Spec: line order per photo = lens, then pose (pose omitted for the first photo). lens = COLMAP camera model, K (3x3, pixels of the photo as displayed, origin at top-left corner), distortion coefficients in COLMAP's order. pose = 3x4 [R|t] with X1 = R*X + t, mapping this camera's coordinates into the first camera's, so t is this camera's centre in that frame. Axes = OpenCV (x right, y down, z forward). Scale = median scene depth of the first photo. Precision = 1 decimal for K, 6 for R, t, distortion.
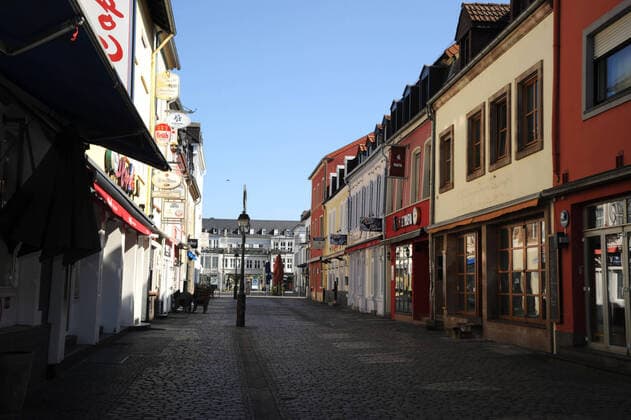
lens RADIAL K [[737.7, 0, 315.5], [0, 737.7, 210.0], [0, 0, 1]] dist [0.201297, 0.009491]
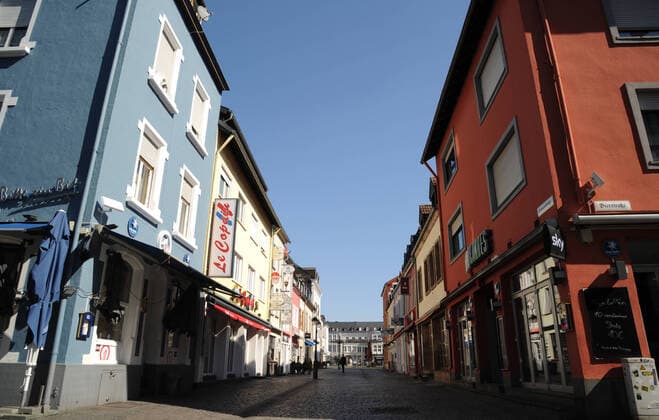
lens RADIAL K [[445.6, 0, 329.5], [0, 445.6, 210.0], [0, 0, 1]] dist [-0.097257, 0.000056]
pose [[0.985682, -0.067330, -0.154587, 0.125303], [0.029562, 0.971620, -0.234693, 0.004415], [0.166001, 0.226763, 0.959699, -0.140178]]
